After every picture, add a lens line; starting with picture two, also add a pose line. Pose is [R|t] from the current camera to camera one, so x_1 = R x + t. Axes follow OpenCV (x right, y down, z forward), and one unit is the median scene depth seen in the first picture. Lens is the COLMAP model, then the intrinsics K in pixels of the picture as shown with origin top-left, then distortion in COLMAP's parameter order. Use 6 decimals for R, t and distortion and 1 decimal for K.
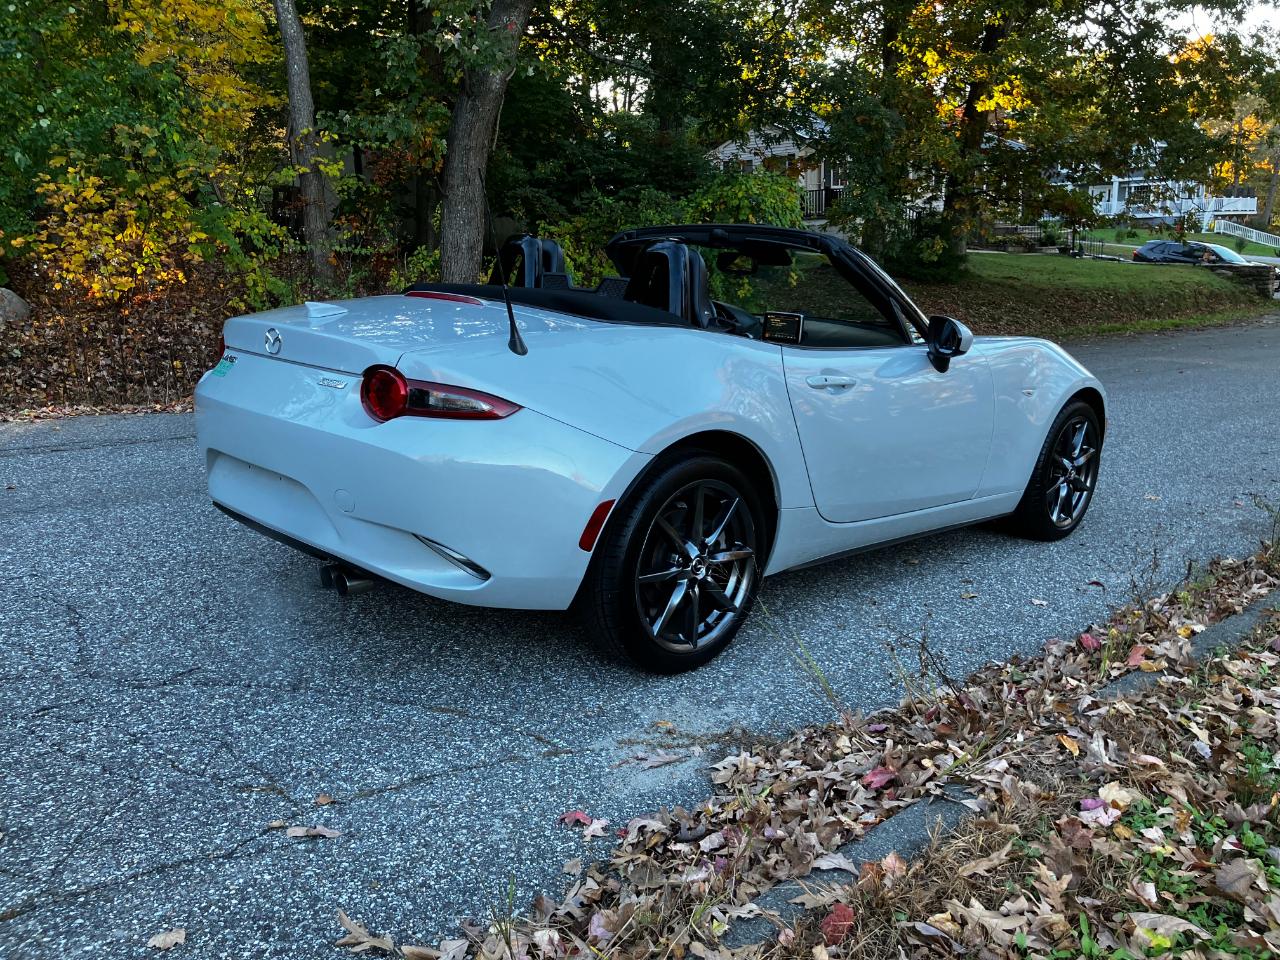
lens RADIAL K [[1065.6, 0, 640.6], [0, 1065.6, 470.5], [0, 0, 1]] dist [0.014491, -0.007236]
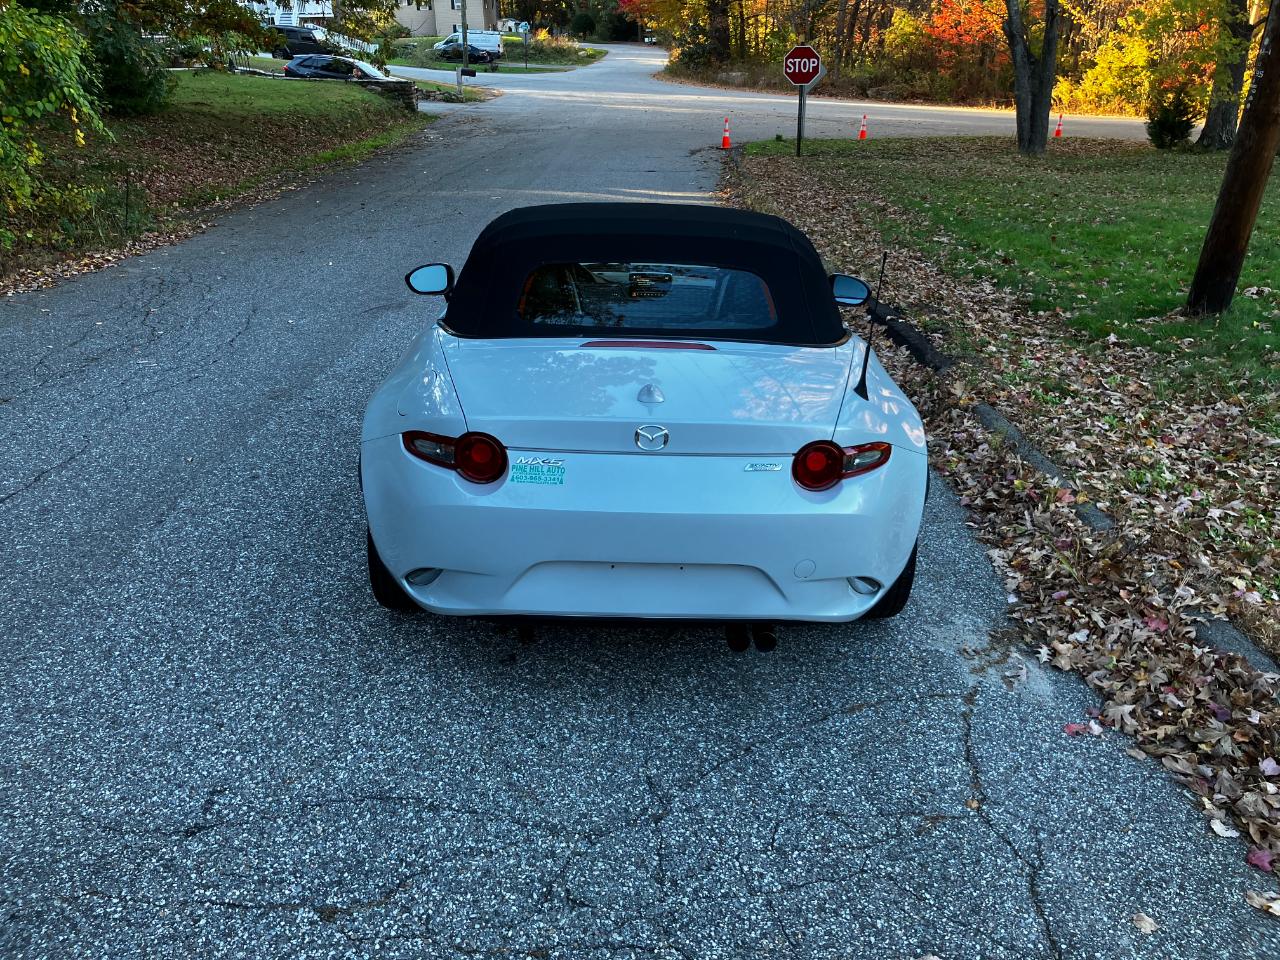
lens RADIAL K [[1065.6, 0, 637.7], [0, 1065.6, 476.8], [0, 0, 1]] dist [0.014491, -0.007236]
pose [[0.693203, -0.272947, 0.667060, -0.800406], [0.146681, 0.959575, 0.240207, -0.254975], [-0.705658, -0.068667, 0.705217, 0.265112]]
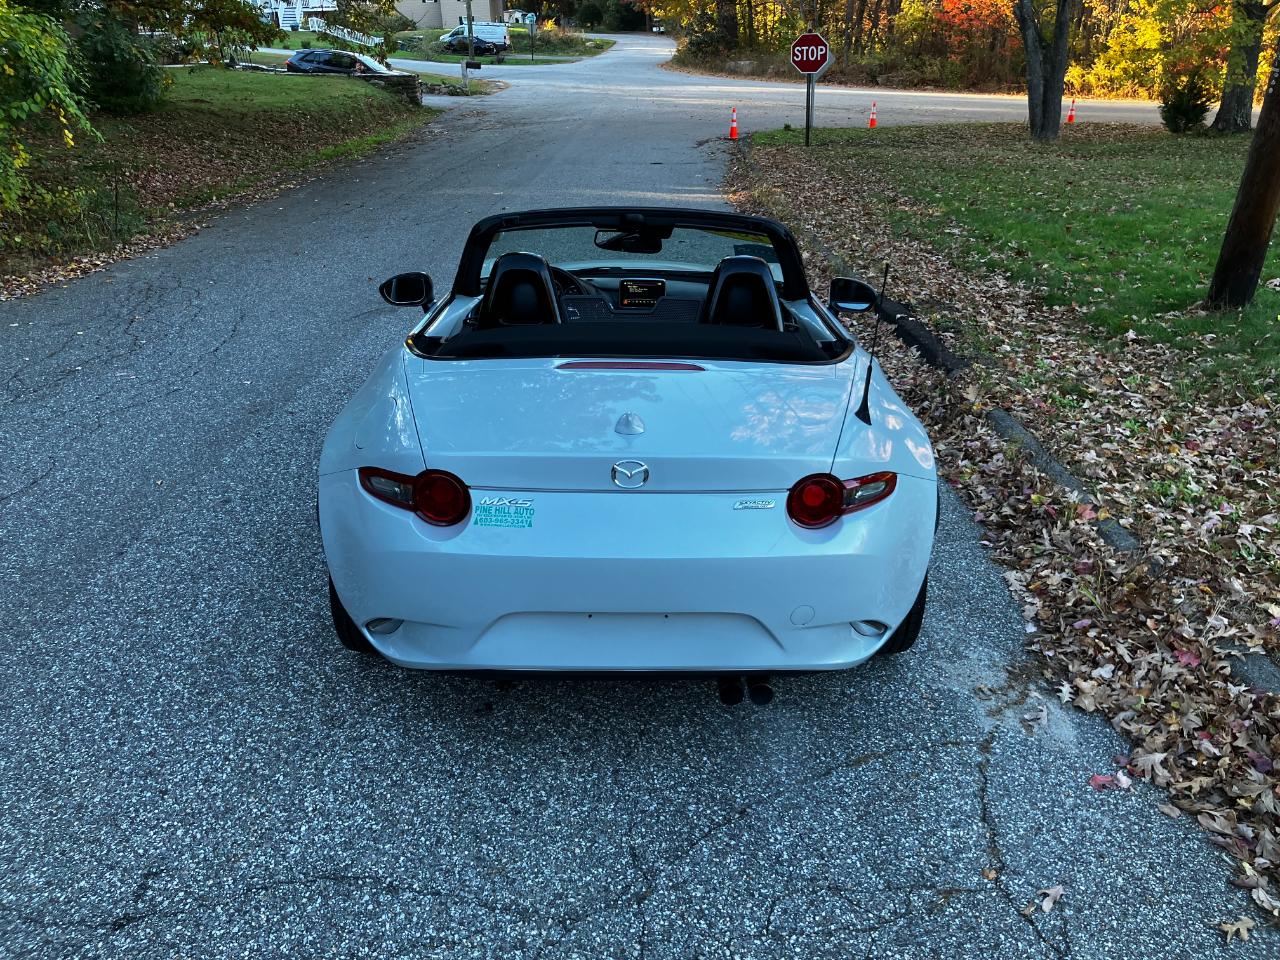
lens RADIAL K [[1065.6, 0, 652.1], [0, 1065.6, 481.3], [0, 0, 1]] dist [0.014491, -0.007236]
pose [[0.689703, -0.290391, 0.663312, -0.723570], [0.159886, 0.954524, 0.251634, -0.263306], [-0.706219, -0.067498, 0.704768, 0.303383]]
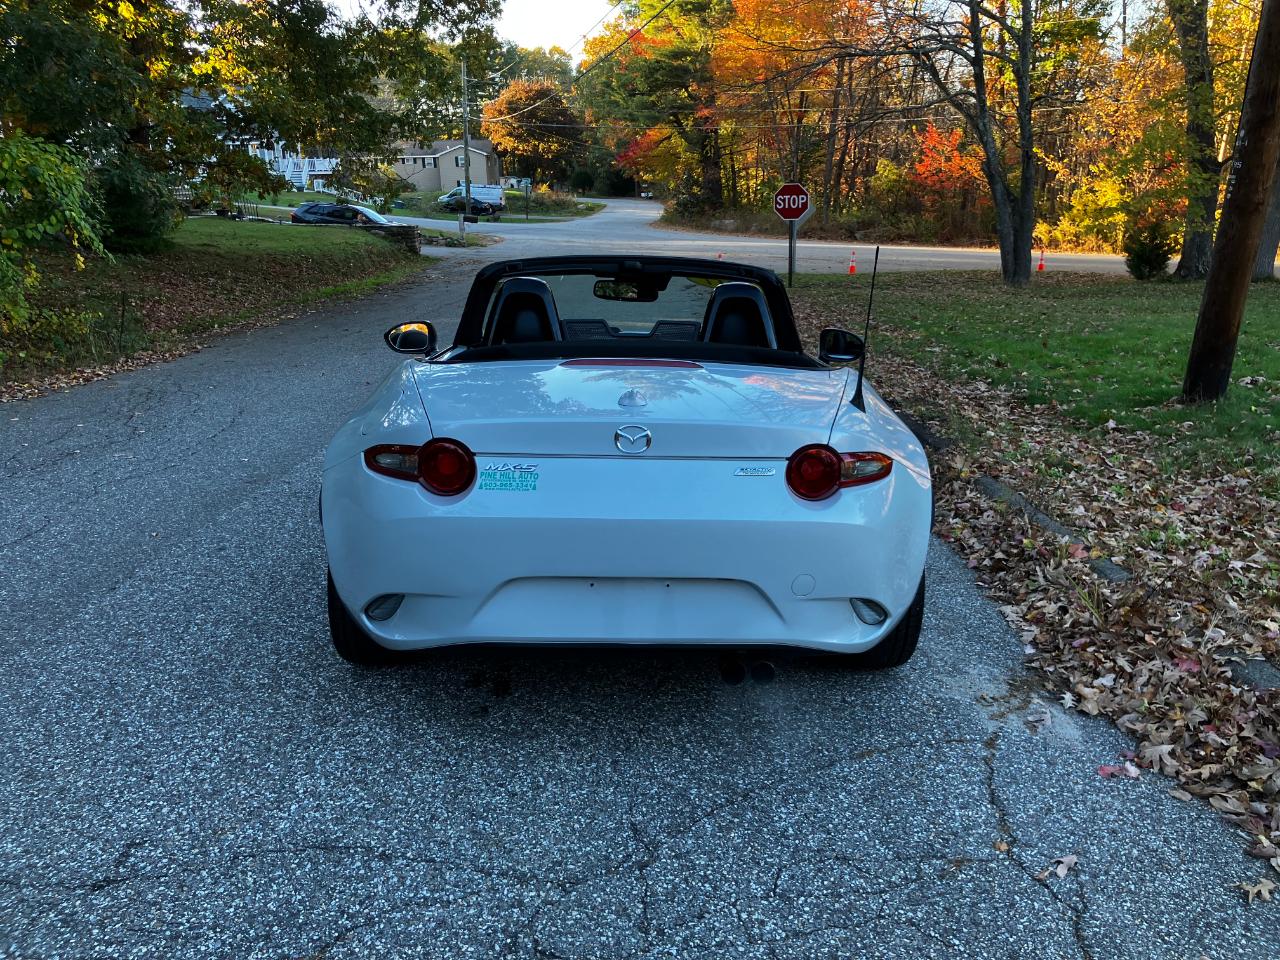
lens RADIAL K [[1065.6, 0, 652.9], [0, 1065.6, 474.6], [0, 0, 1]] dist [0.014491, -0.007236]
pose [[0.681344, -0.188263, 0.707339, -0.769031], [0.156046, 0.981502, 0.110922, -0.149366], [-0.715137, 0.034802, 0.698118, 0.298493]]
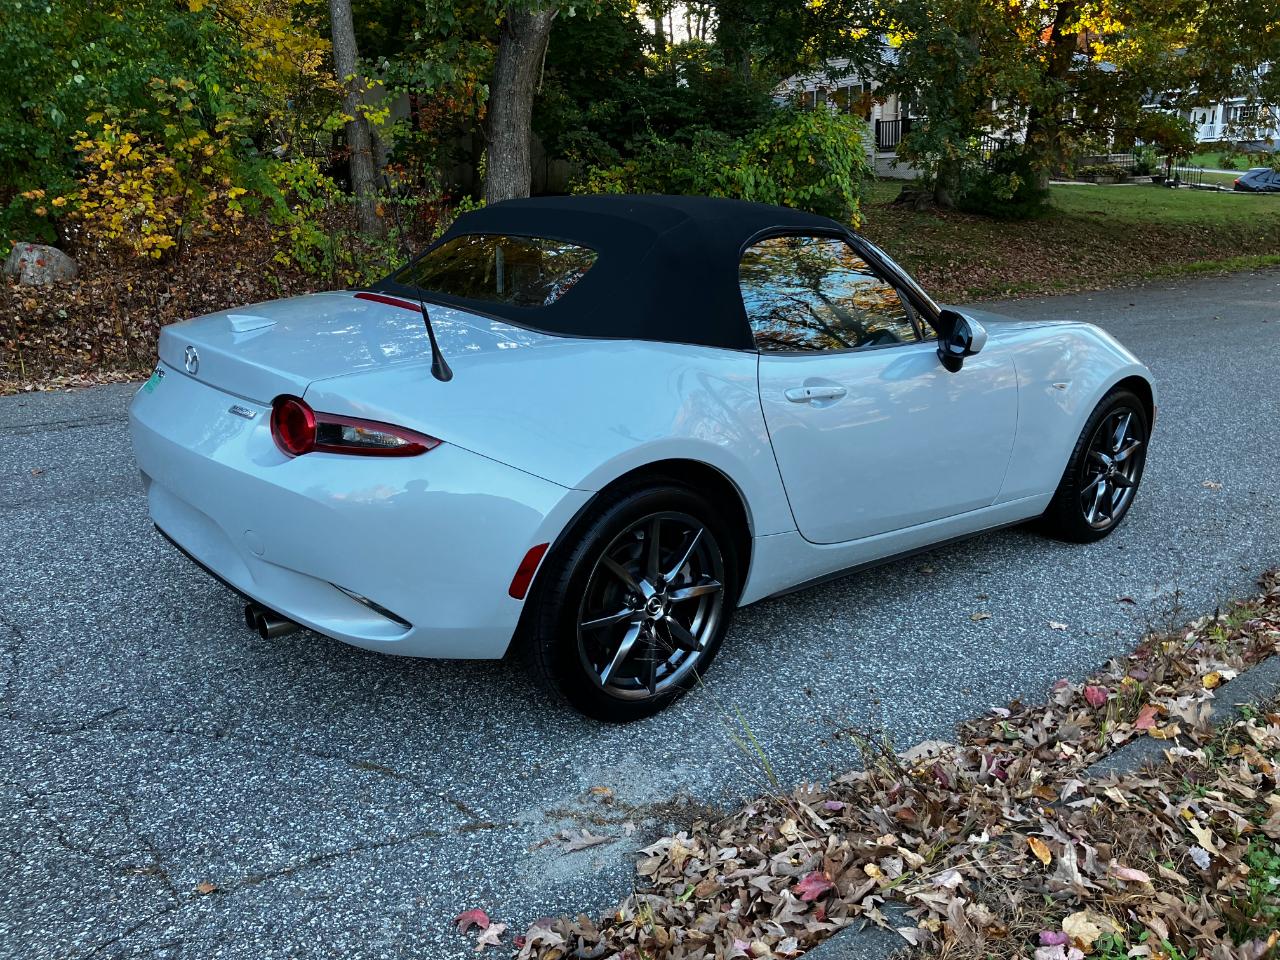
lens RADIAL K [[1065.6, 0, 642.0], [0, 1065.6, 476.3], [0, 0, 1]] dist [0.014491, -0.007236]
pose [[0.997475, 0.004442, -0.070883, 0.087337], [0.000212, 0.997852, 0.065514, -0.064870], [0.071022, -0.065363, 0.995331, 0.083712]]
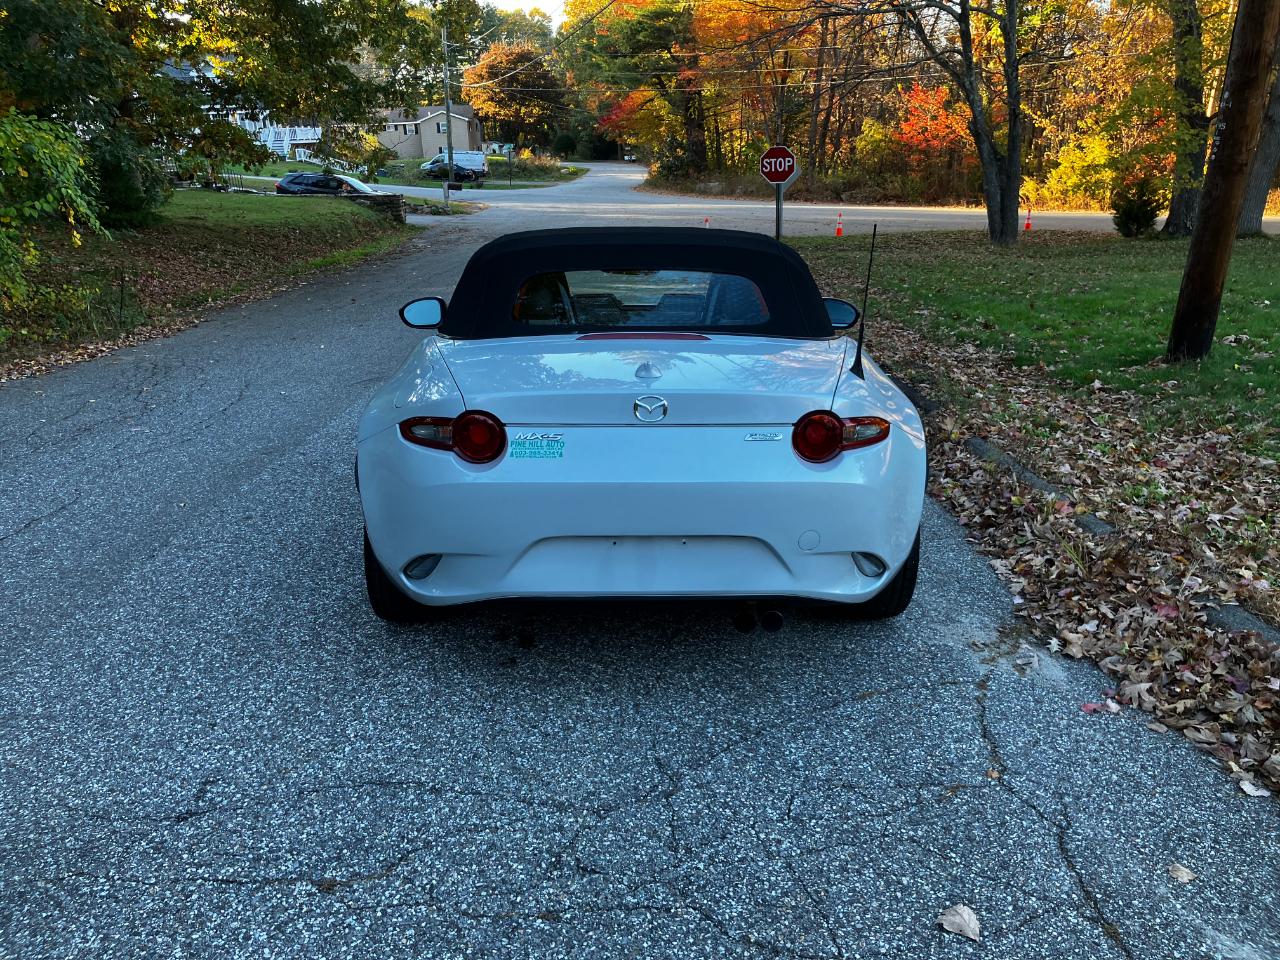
lens RADIAL K [[1065.6, 0, 634.9], [0, 1065.6, 477.6], [0, 0, 1]] dist [0.014491, -0.007236]
pose [[0.681503, -0.223487, 0.696855, -0.826611], [0.171906, 0.974472, 0.144402, -0.160376], [-0.711338, 0.021383, 0.702525, 0.271609]]
